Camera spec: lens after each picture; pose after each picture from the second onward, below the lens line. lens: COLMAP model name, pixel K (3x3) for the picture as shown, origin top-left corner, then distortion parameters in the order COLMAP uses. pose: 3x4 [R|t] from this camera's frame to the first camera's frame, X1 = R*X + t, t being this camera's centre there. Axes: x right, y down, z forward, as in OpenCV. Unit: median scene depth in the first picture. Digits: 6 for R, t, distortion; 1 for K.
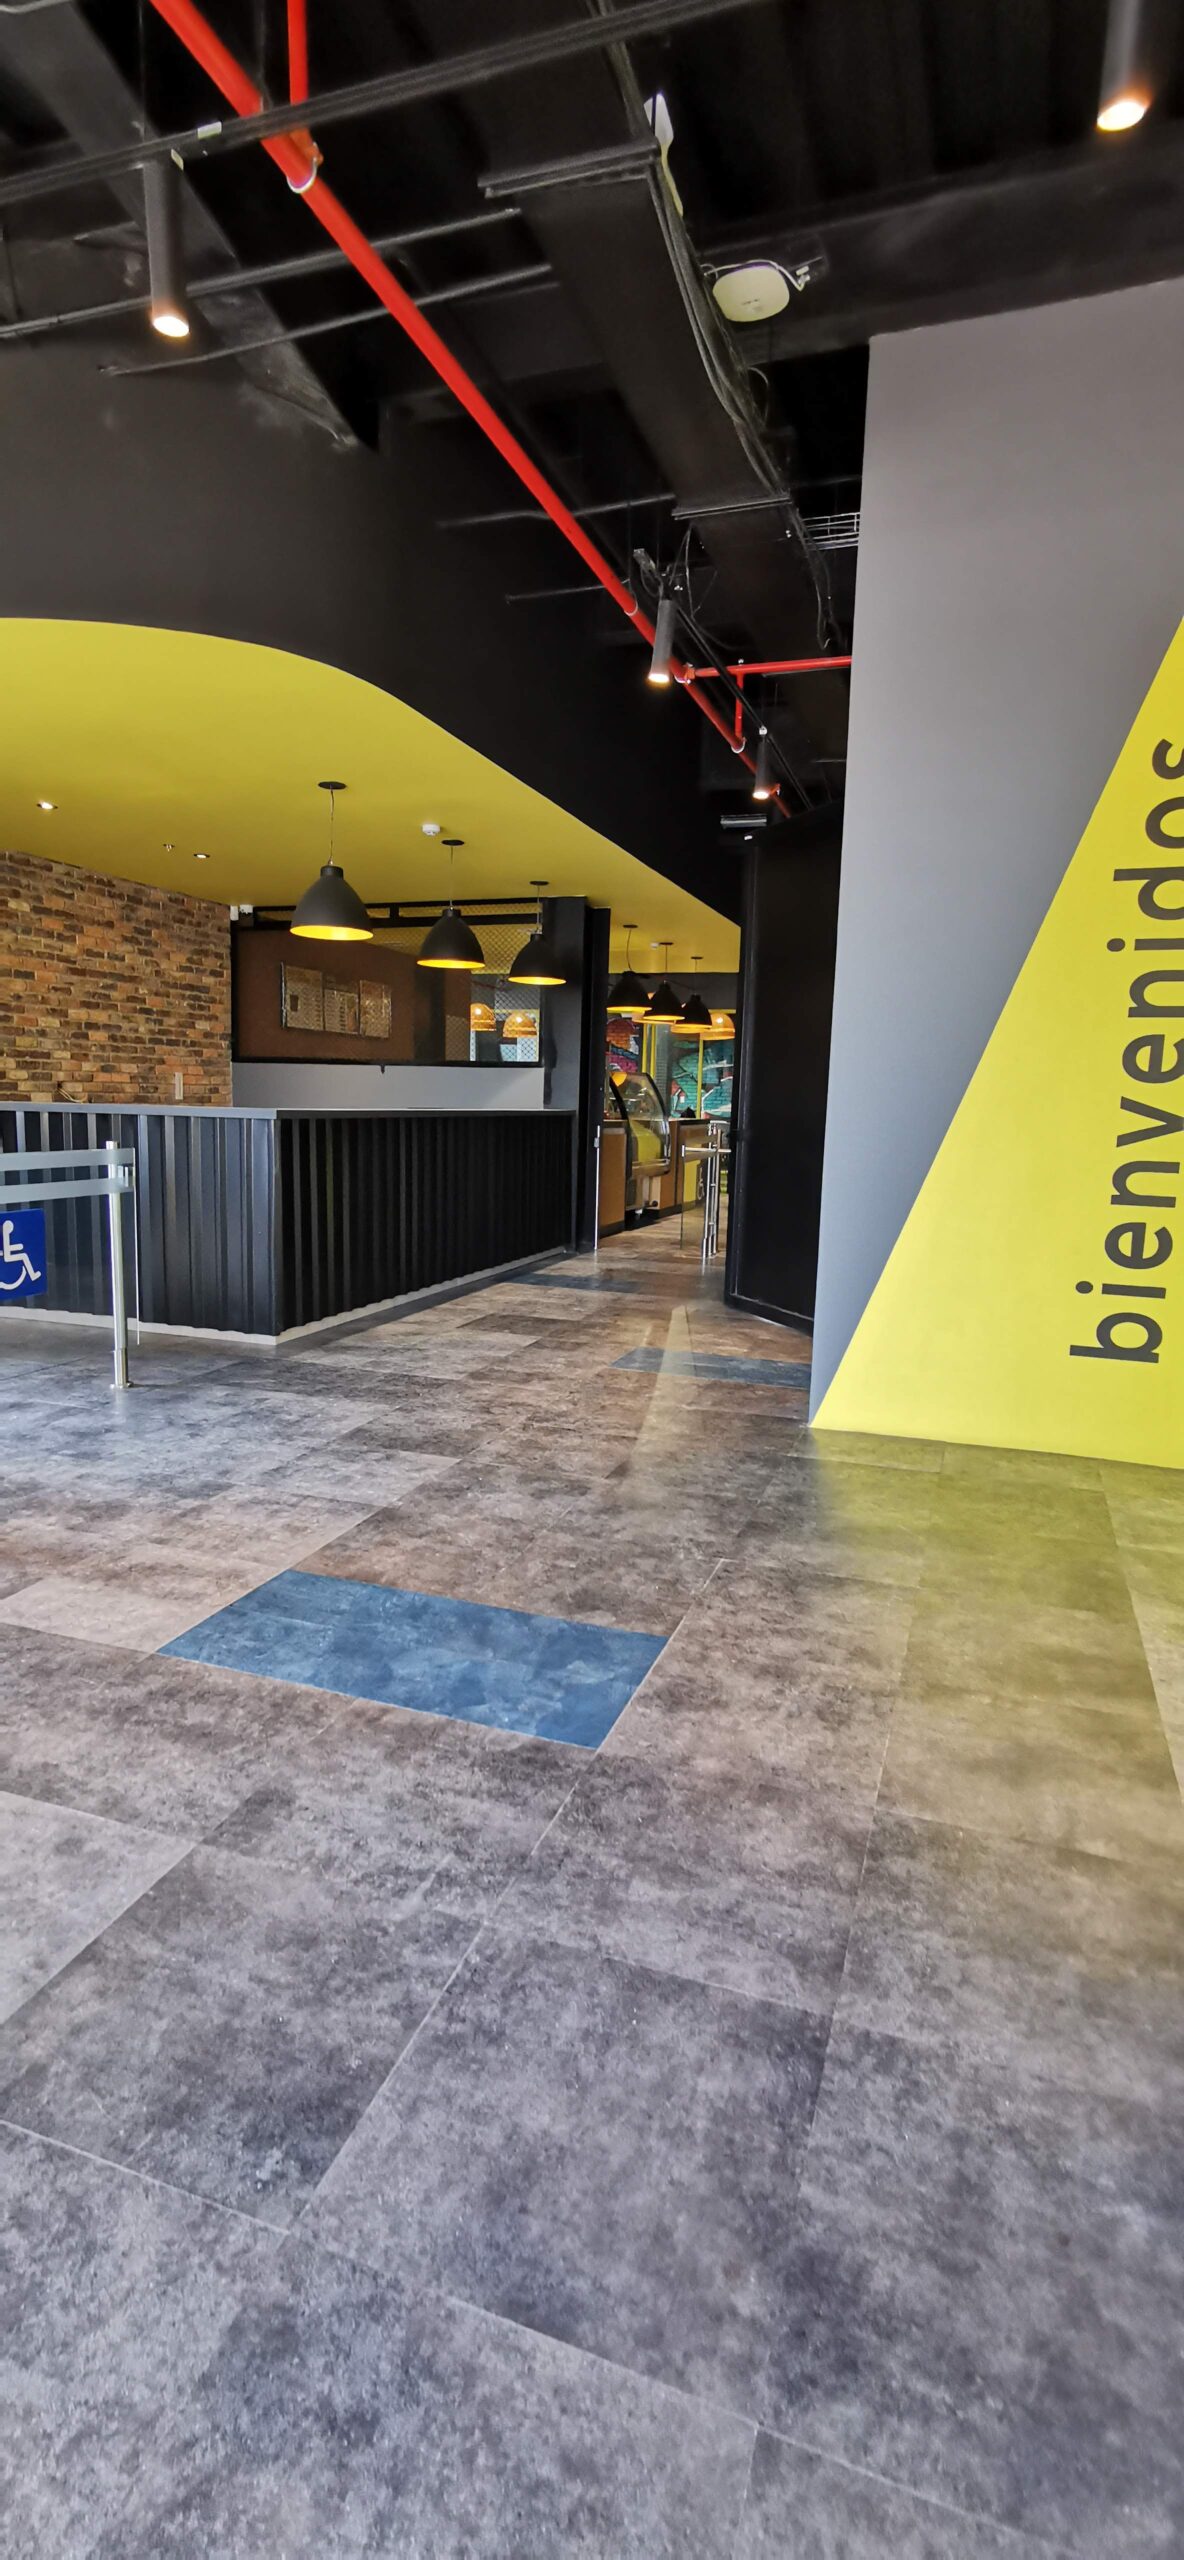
lens RADIAL K [[1176.3, 0, 577.2], [0, 1176.3, 1288.4], [0, 0, 1]] dist [-0.018805, 0.020562]
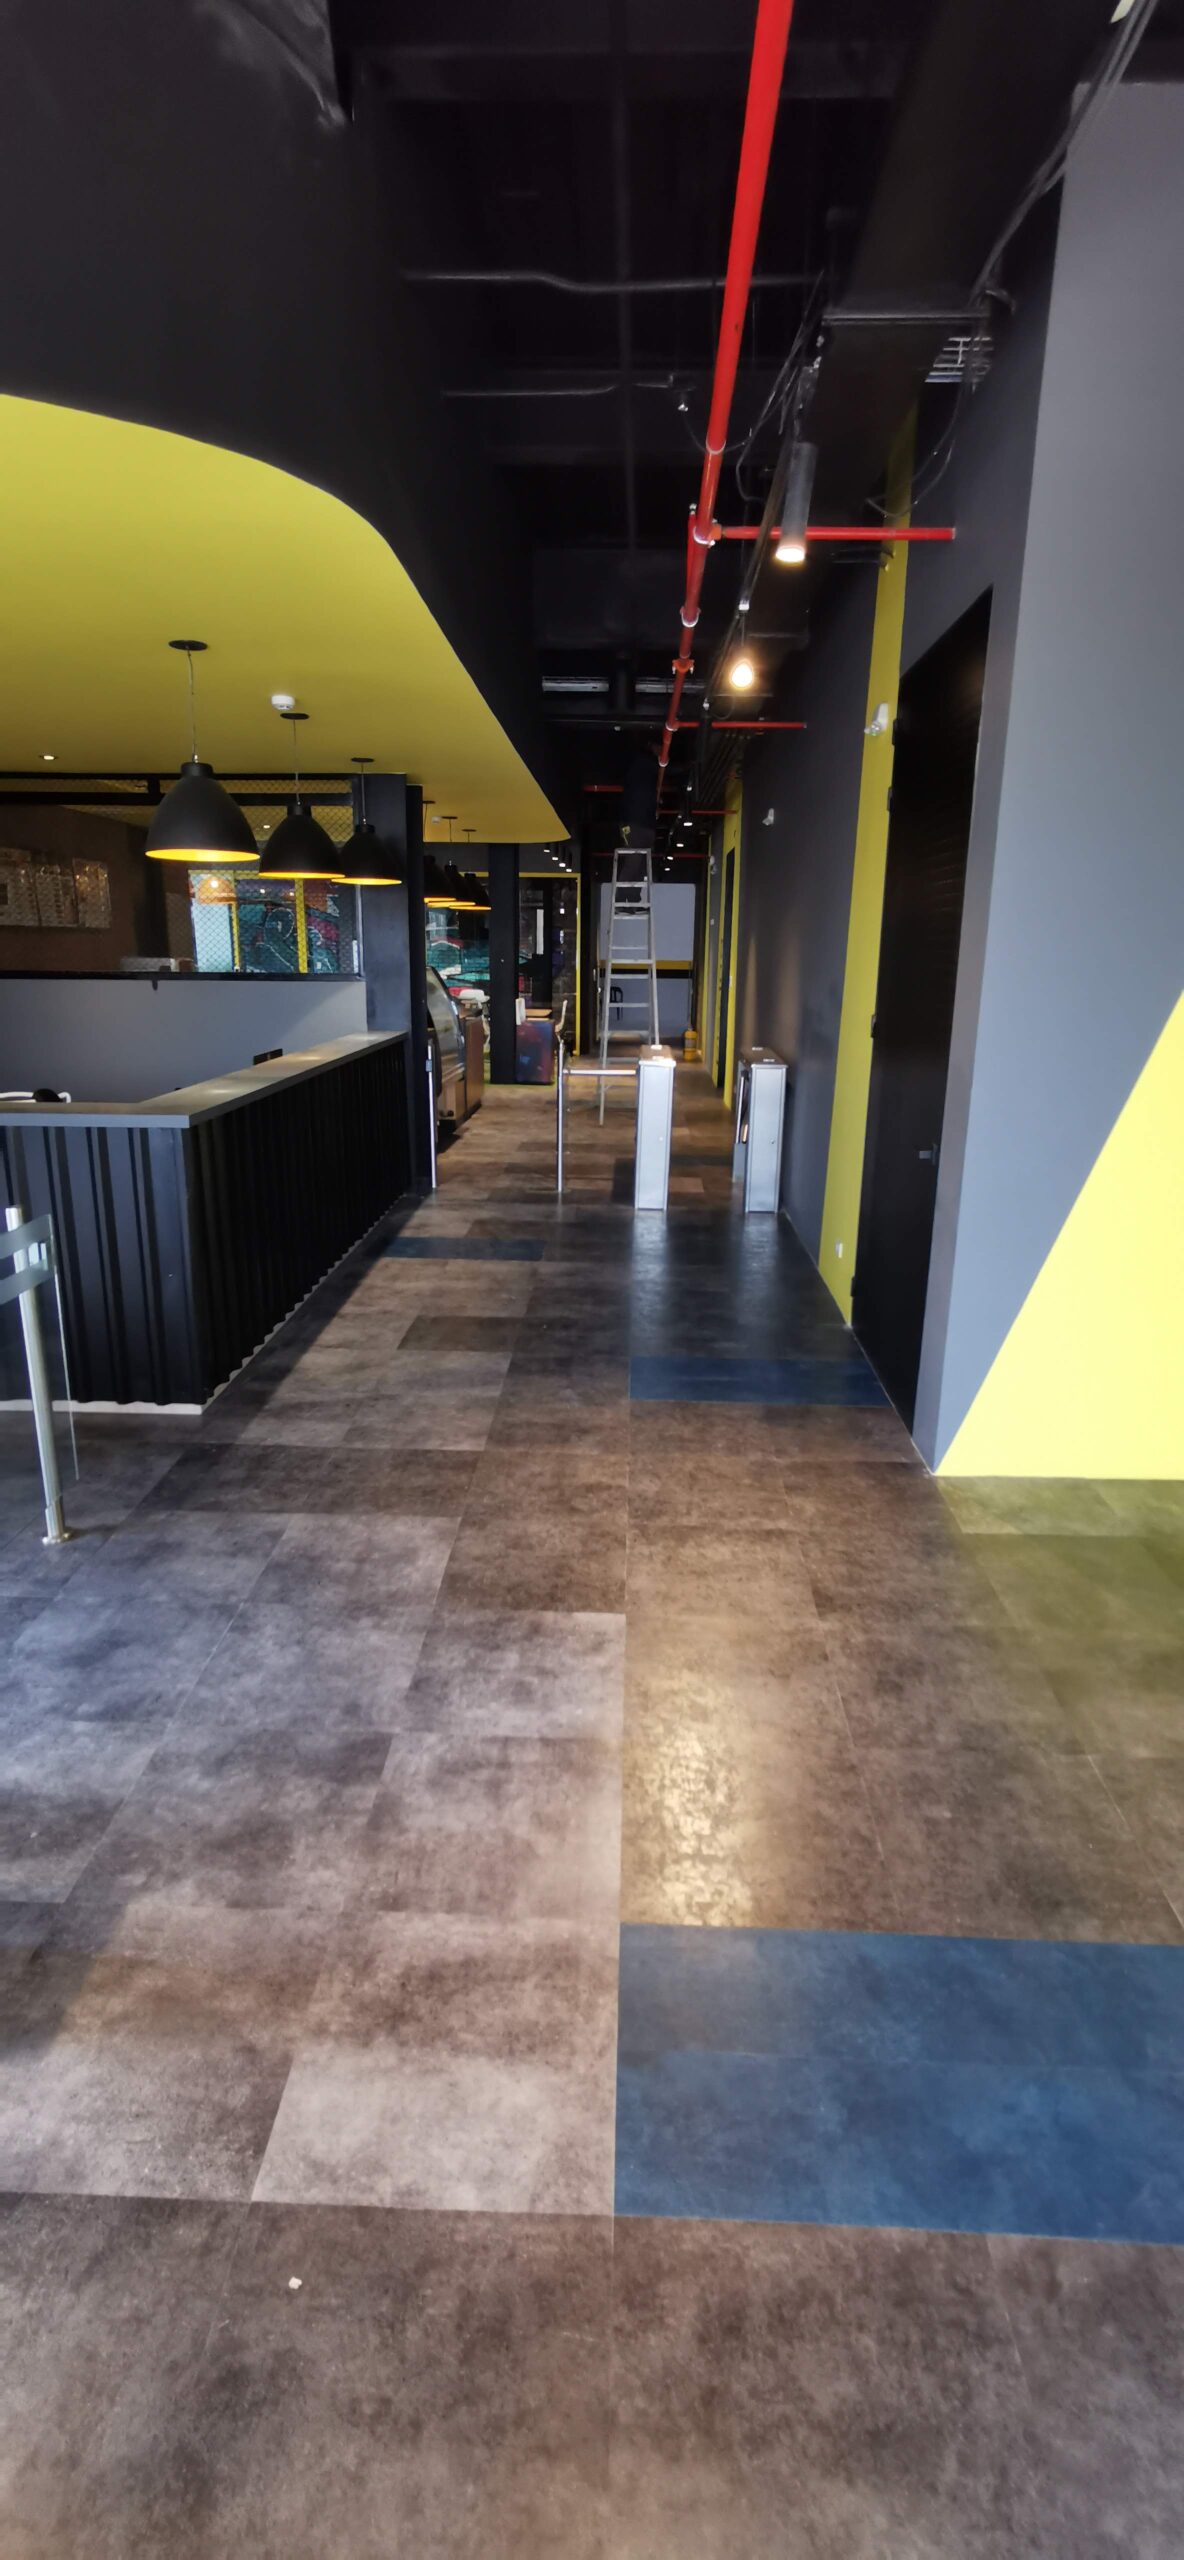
lens RADIAL K [[1168.3, 0, 577.2], [0, 1168.3, 1283.5], [0, 0, 1]] dist [-0.014520, 0.016599]
pose [[0.953337, -0.102556, 0.283957, -0.448400], [0.064401, 0.987969, 0.140605, -0.252580], [-0.294960, -0.115757, 0.948472, 0.400114]]
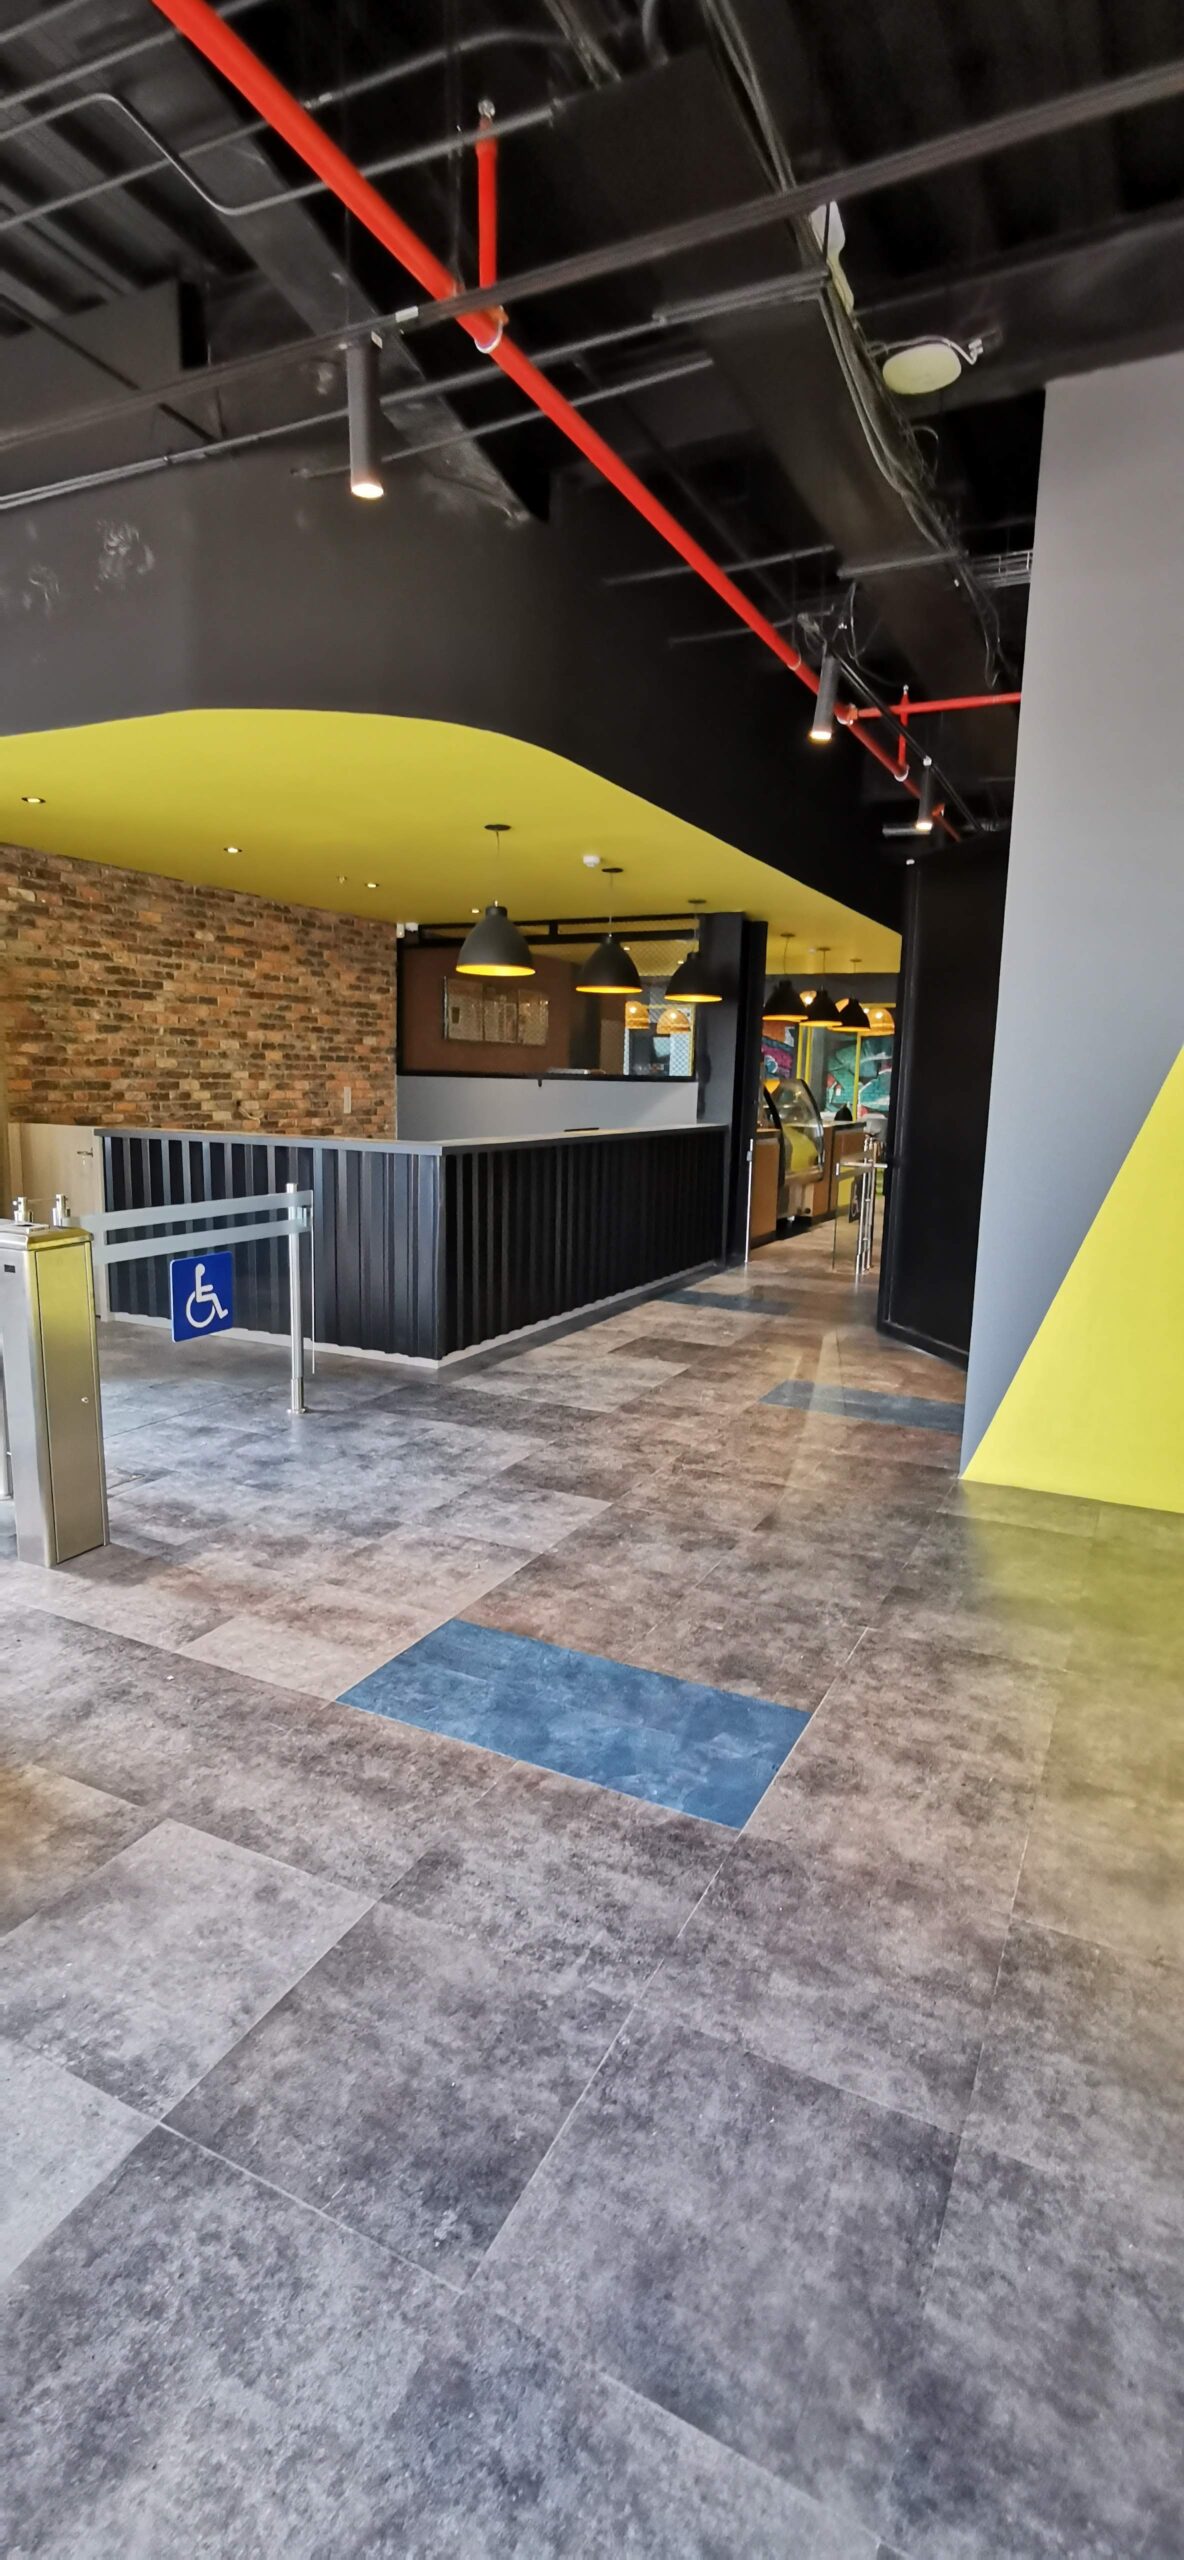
lens RADIAL K [[1176.3, 0, 577.2], [0, 1176.3, 1288.4], [0, 0, 1]] dist [-0.018805, 0.020562]
pose [[0.991879, 0.018276, -0.125862, -0.004080], [-0.016196, 0.999715, 0.017531, -0.085523], [0.126146, -0.015350, 0.991893, -0.046384]]
